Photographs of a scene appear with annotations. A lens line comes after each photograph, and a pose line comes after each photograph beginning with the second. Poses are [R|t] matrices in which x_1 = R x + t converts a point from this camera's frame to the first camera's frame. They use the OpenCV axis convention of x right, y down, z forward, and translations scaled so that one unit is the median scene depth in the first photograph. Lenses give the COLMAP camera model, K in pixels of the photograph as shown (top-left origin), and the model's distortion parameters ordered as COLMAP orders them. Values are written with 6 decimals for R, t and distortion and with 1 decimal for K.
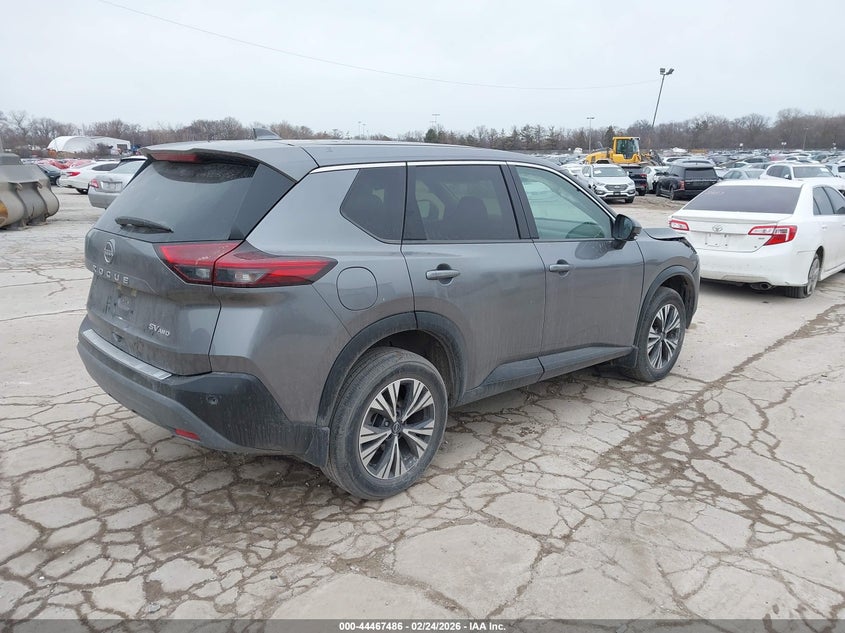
lens RADIAL K [[672.6, 0, 422.5], [0, 672.6, 316.5], [0, 0, 1]] dist [0.007406, 0.005471]
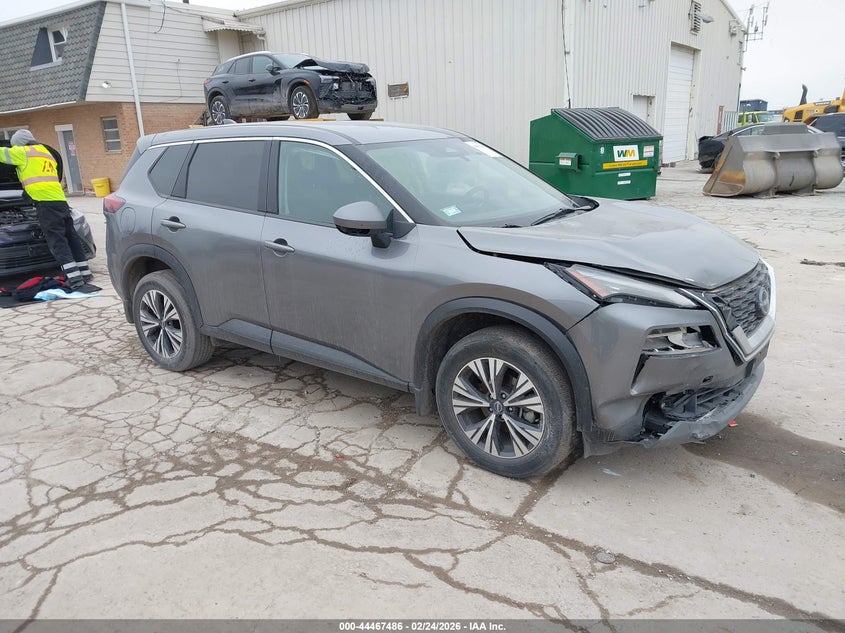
lens RADIAL K [[655.2, 0, 393.2], [0, 655.2, 358.9], [0, 0, 1]] dist [-0.001352, 0.003235]
pose [[0.135672, 0.297483, -0.945038, 1.209840], [-0.189973, 0.943970, 0.269873, -0.211645], [0.972370, 0.142918, 0.184584, 1.054906]]
